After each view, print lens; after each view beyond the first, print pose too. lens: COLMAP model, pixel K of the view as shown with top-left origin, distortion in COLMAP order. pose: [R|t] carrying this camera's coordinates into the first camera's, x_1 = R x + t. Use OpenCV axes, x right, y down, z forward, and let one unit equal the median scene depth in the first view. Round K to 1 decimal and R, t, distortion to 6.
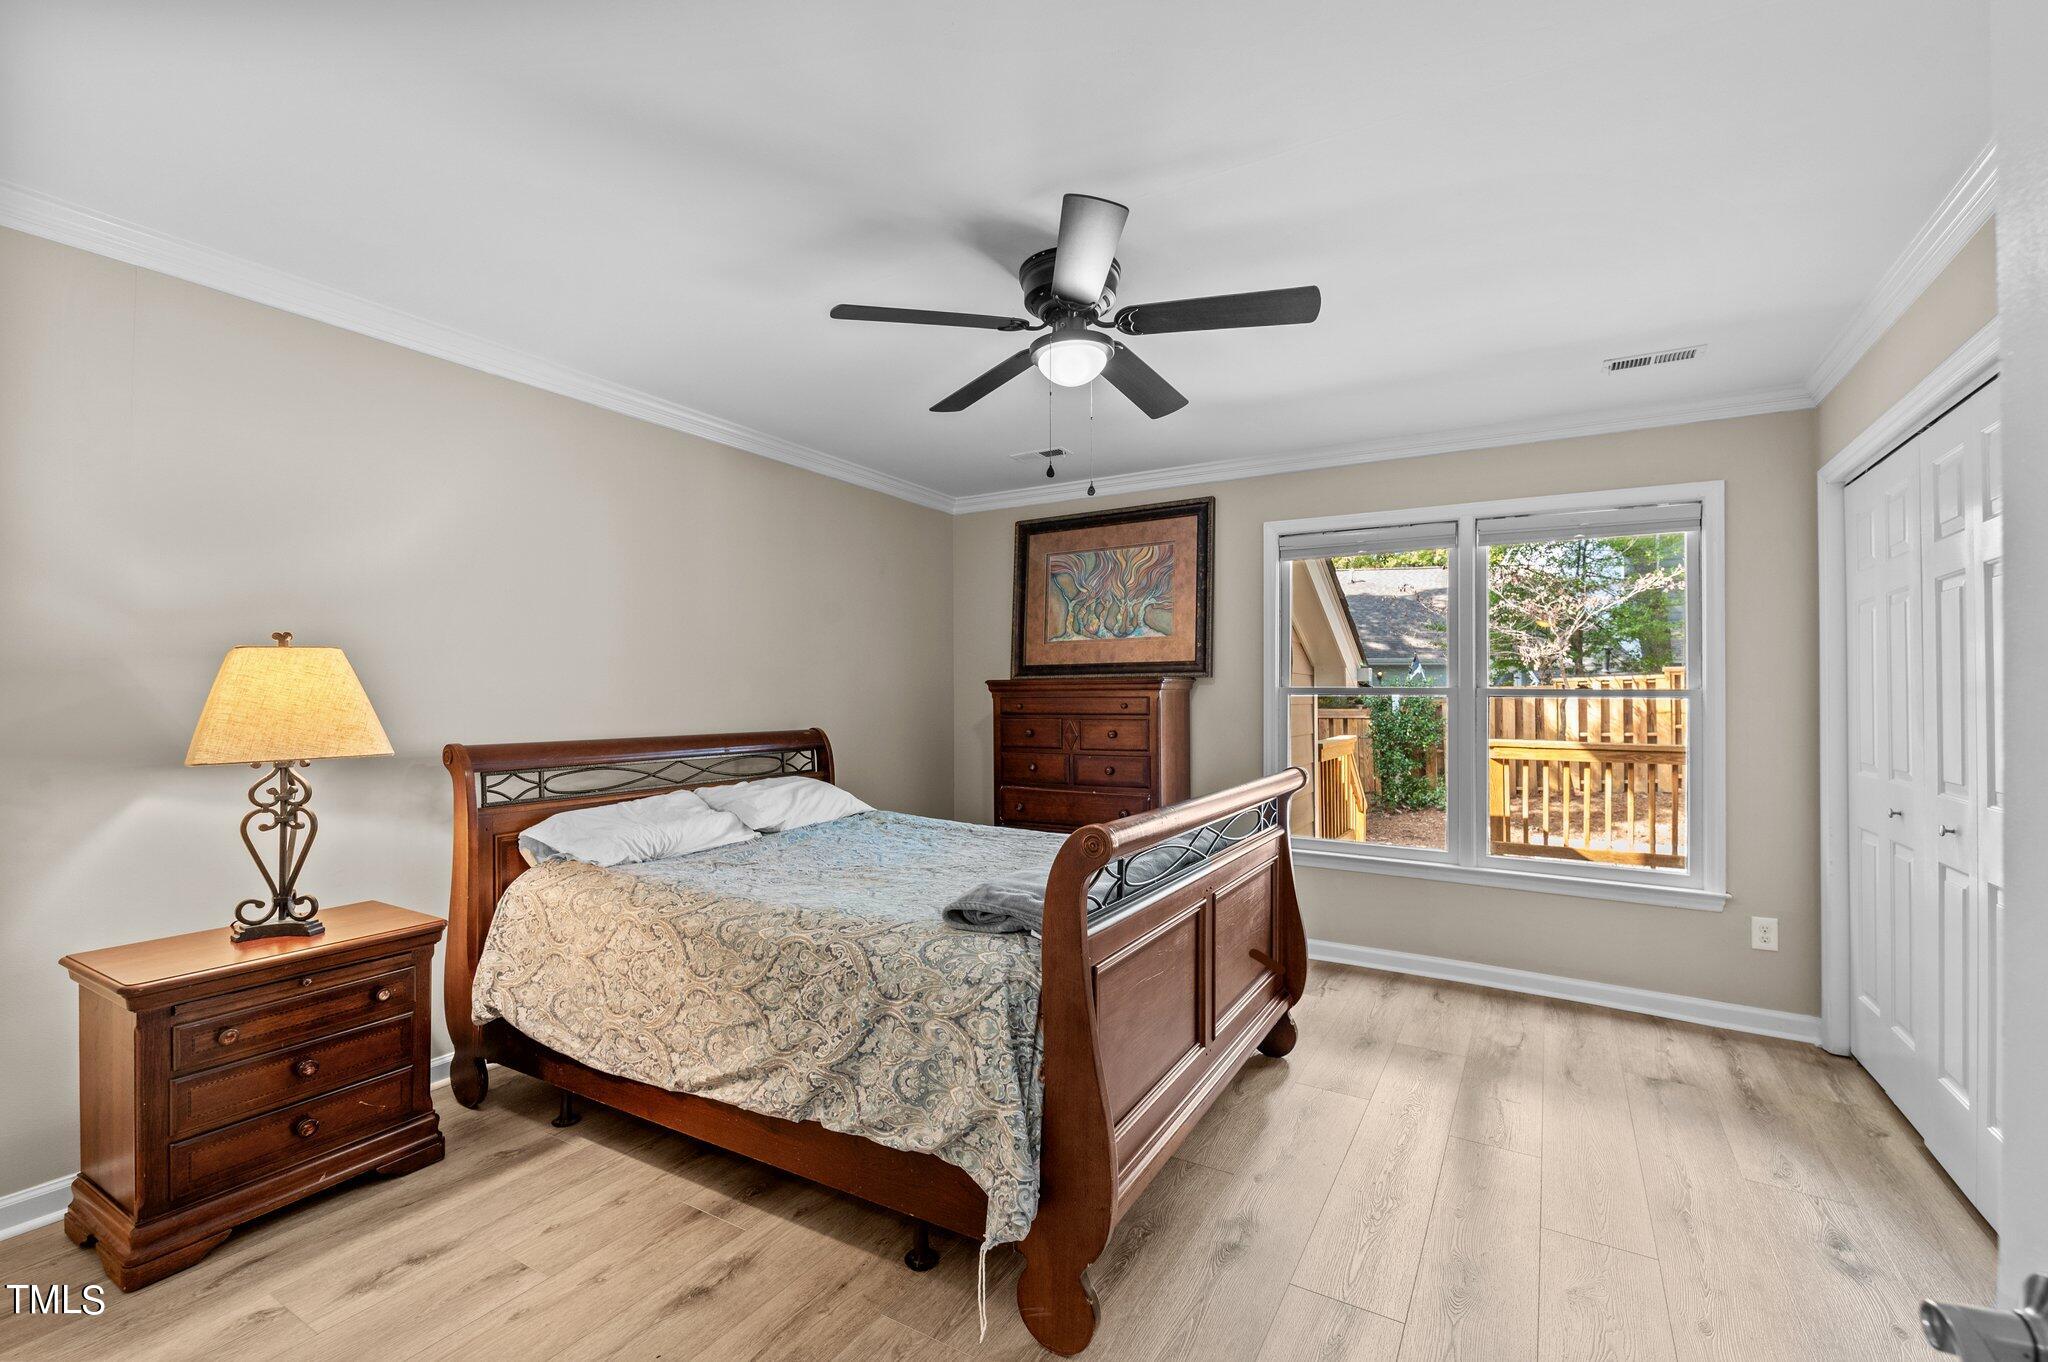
lens RADIAL K [[884.7, 0, 1031.1], [0, 884.7, 691.8], [0, 0, 1]] dist [0.011254, -0.011190]
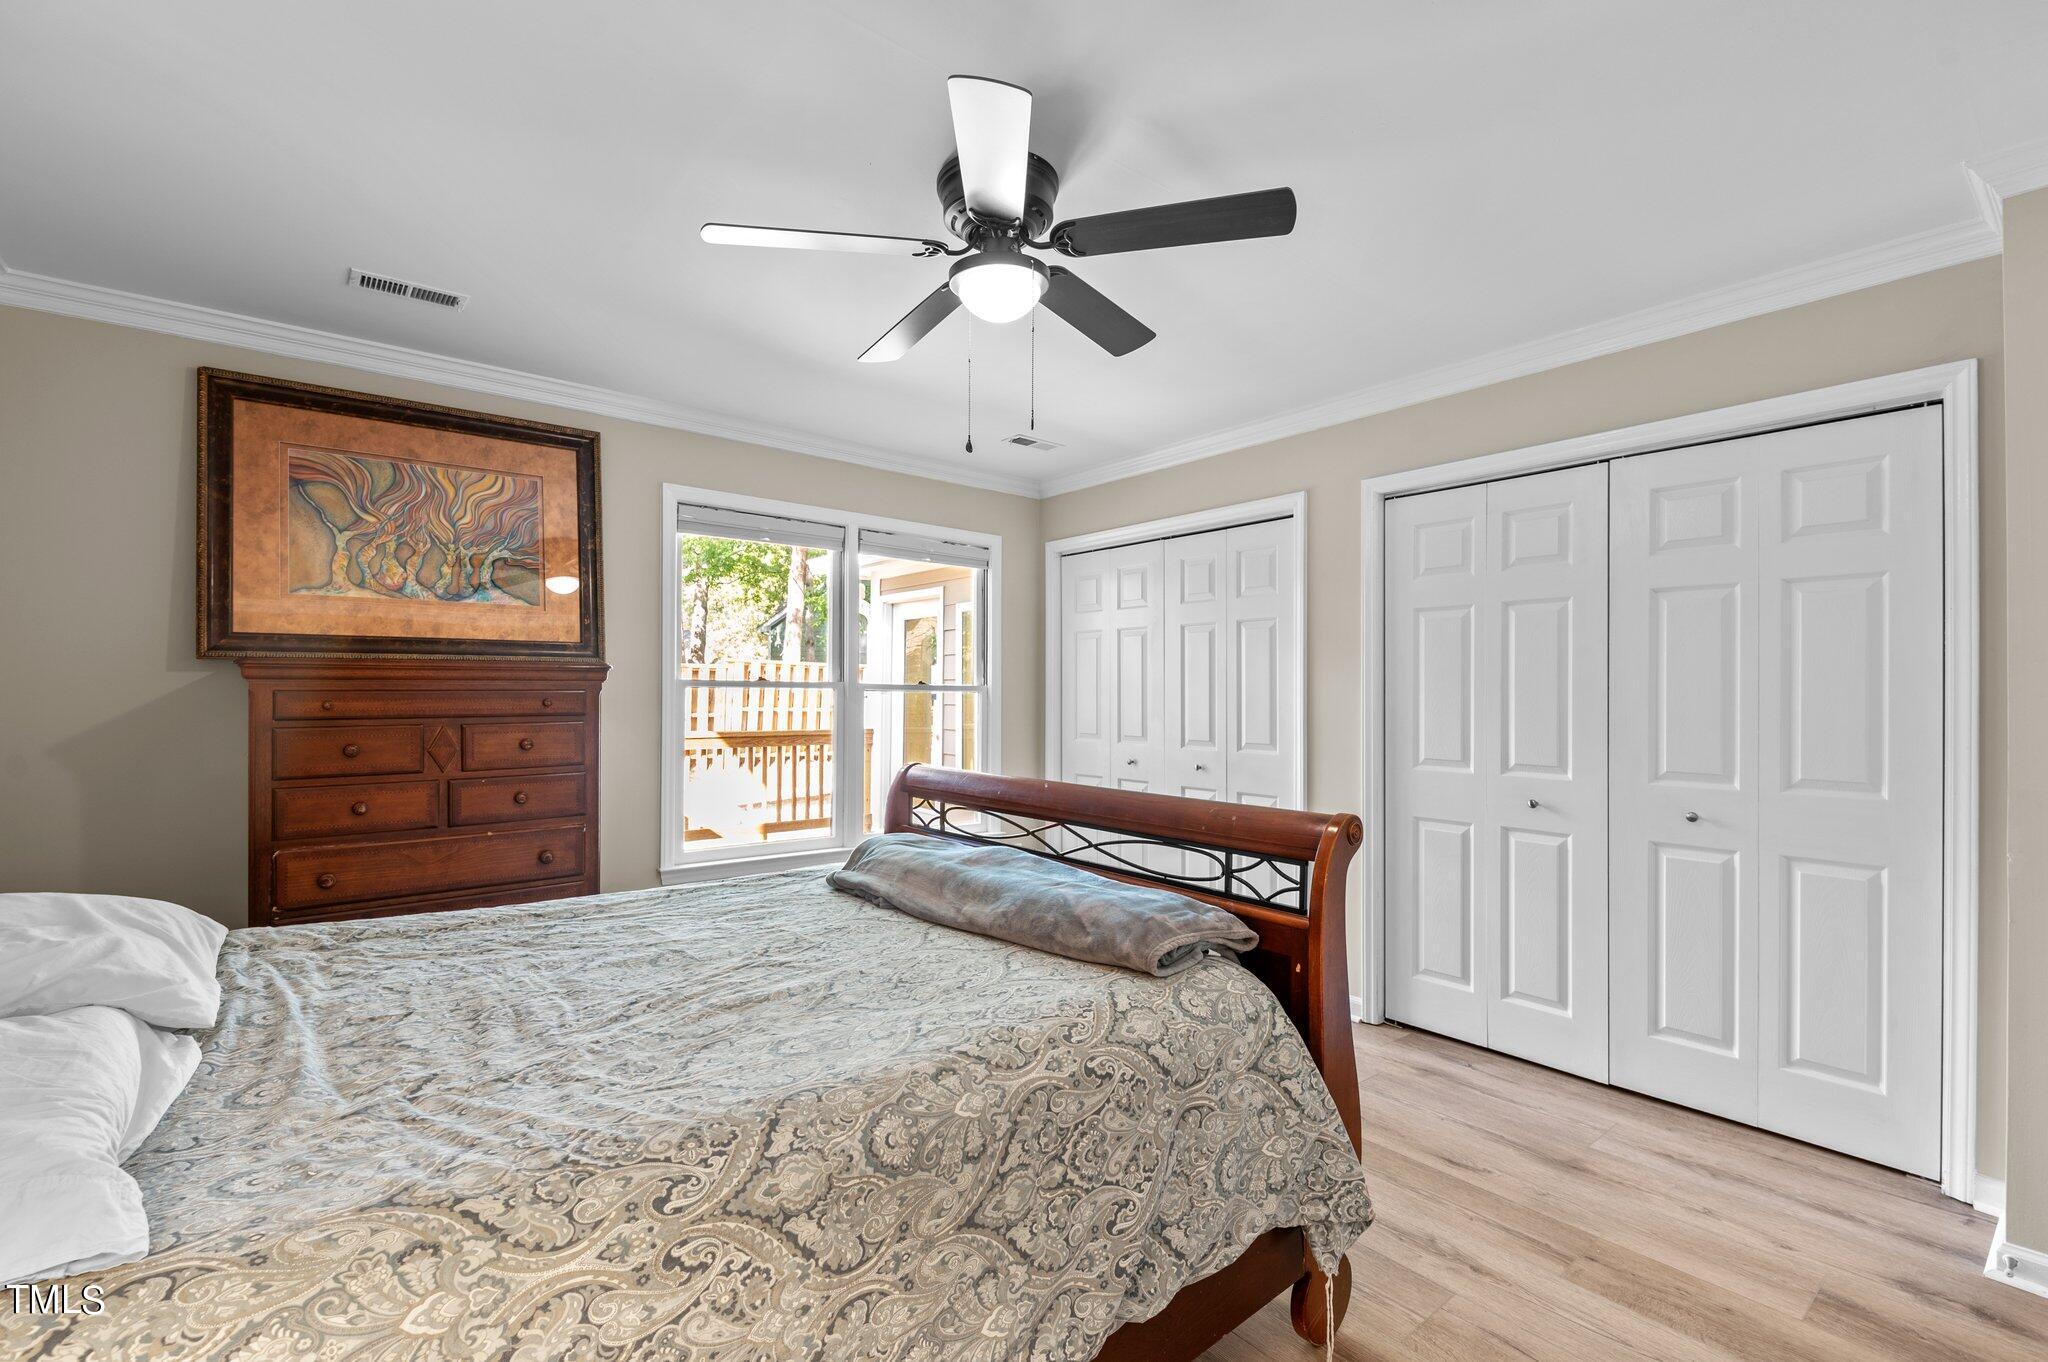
lens RADIAL K [[884.7, 0, 1031.1], [0, 884.7, 691.8], [0, 0, 1]] dist [0.011254, -0.011190]
pose [[0.342700, 0.001471, 0.939444, -0.750422], [-0.009826, 0.999950, 0.002018, 0.003581], [-0.939393, -0.009922, 0.342697, 0.704115]]
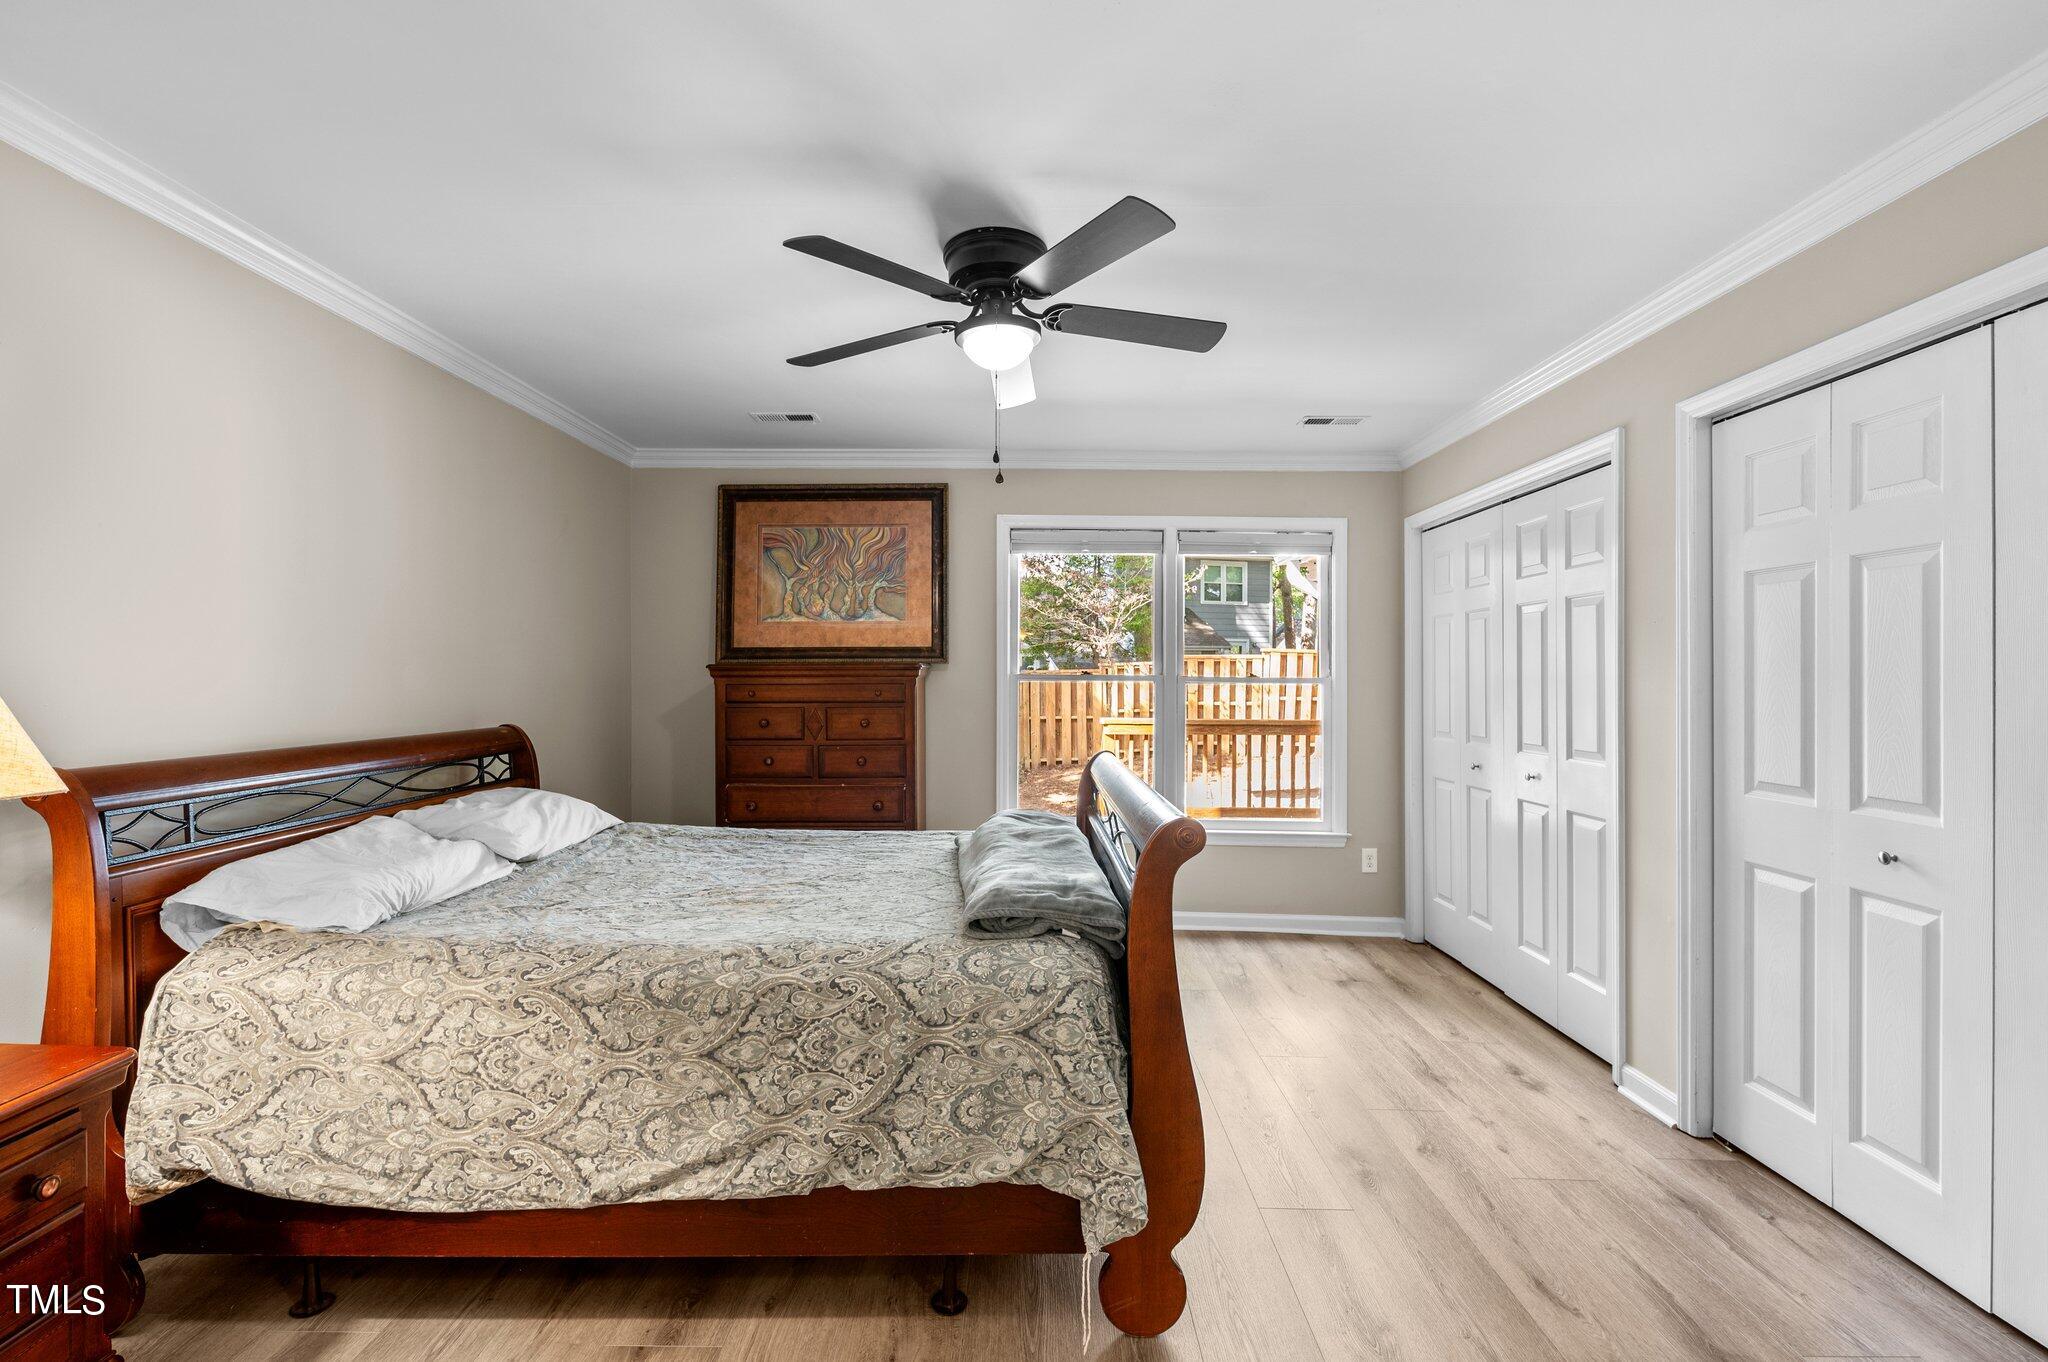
lens RADIAL K [[900.5, 0, 1032.3], [0, 900.5, 681.4], [0, 0, 1]] dist [0.014315, -0.011816]
pose [[0.860863, -0.000899, 0.508835, -0.439761], [-0.004795, 0.999940, 0.009880, -0.012915], [-0.508814, -0.010945, 0.860807, 0.128260]]
